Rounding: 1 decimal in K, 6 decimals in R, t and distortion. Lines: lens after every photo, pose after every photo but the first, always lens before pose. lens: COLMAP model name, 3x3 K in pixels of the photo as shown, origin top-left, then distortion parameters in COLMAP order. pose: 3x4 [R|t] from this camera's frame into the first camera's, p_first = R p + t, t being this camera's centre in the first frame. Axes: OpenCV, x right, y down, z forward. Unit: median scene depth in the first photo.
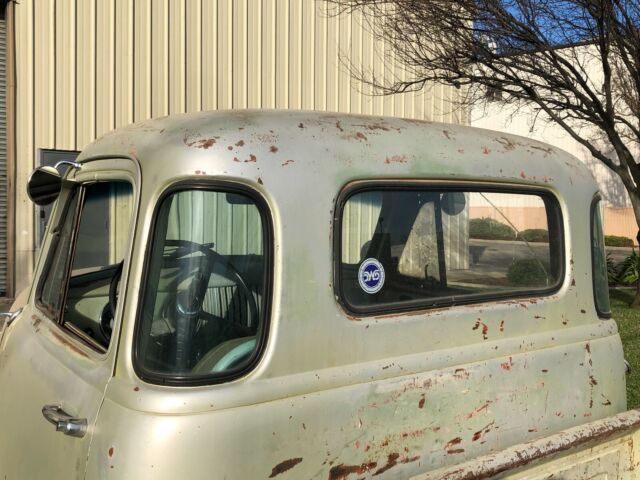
lens RADIAL K [[717.6, 0, 317.9], [0, 717.6, 239.7], [0, 0, 1]] dist [0.016487, 0.000000]
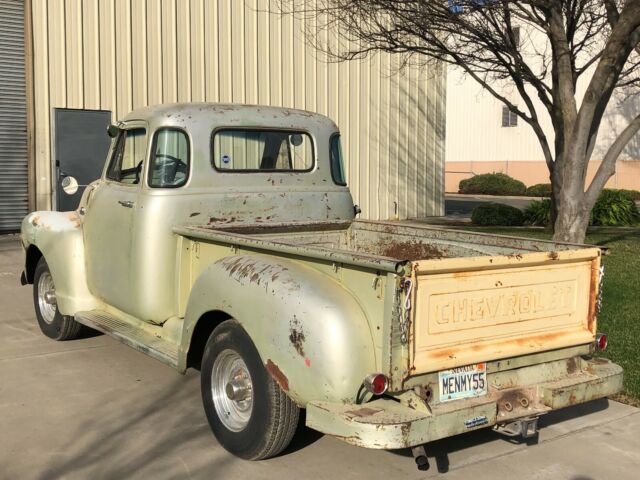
lens RADIAL K [[763.3, 0, 314.9], [0, 763.3, 242.2], [0, 0, 1]] dist [0.022364, 0.000000]
pose [[0.999891, -0.006236, -0.013381, 0.266331], [0.006982, 0.998379, 0.056483, 0.119514], [0.013007, -0.056571, 0.998314, -1.202640]]
